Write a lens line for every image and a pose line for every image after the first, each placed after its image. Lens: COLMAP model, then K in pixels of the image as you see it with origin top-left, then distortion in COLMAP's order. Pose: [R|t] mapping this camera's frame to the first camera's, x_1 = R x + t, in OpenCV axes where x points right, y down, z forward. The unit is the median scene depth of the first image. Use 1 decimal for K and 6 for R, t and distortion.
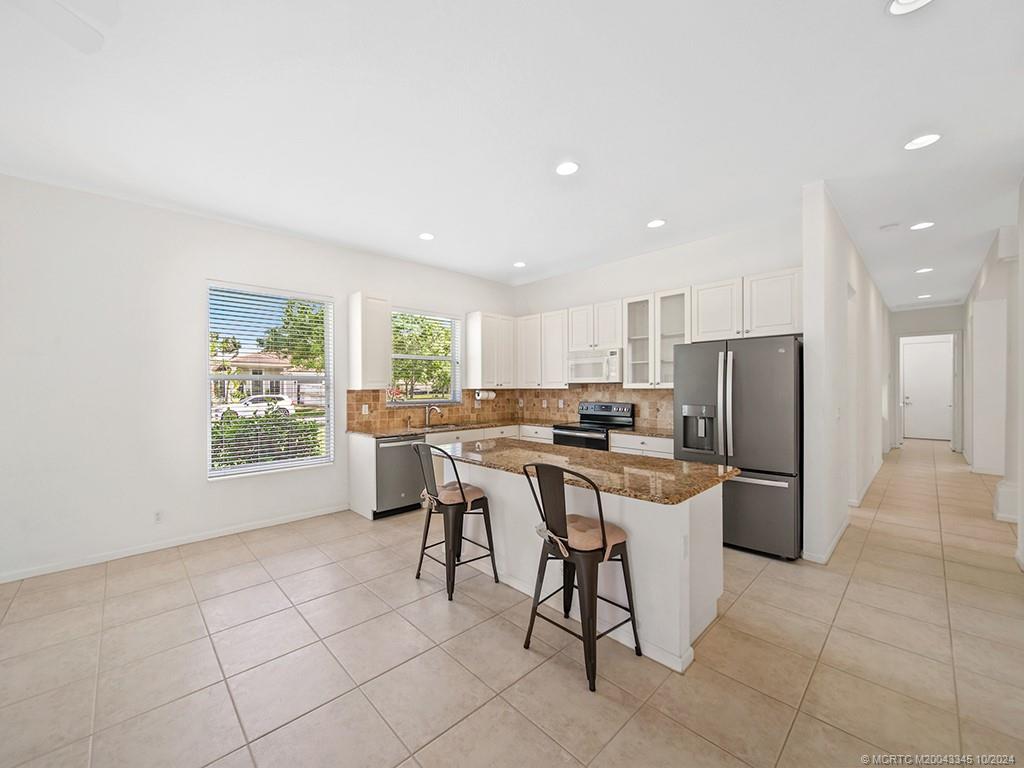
lens RADIAL K [[403.0, 0, 501.2], [0, 403.0, 388.1], [0, 0, 1]] dist [0.004887, -0.000658]
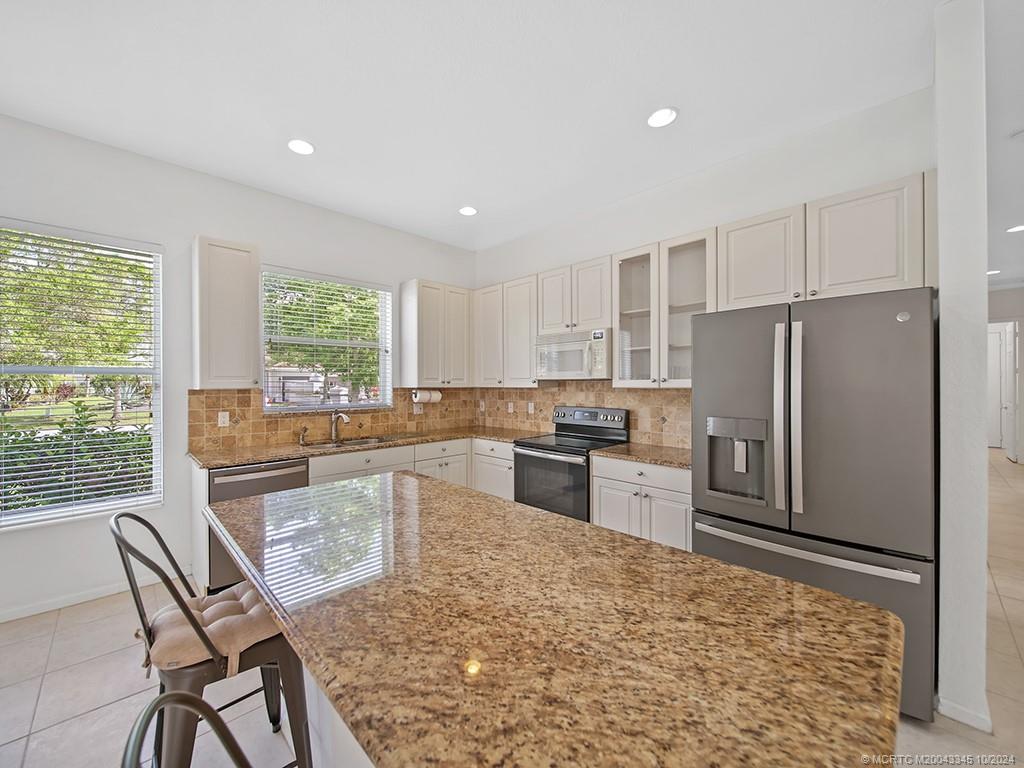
lens RADIAL K [[403.0, 0, 511.8], [0, 403.0, 383.2], [0, 0, 1]] dist [0.004887, -0.000658]
pose [[0.999875, 0.001210, 0.015761, 0.119503], [-0.001134, 0.999988, -0.004839, -0.003000], [-0.015767, 0.004821, 0.999864, 0.319061]]
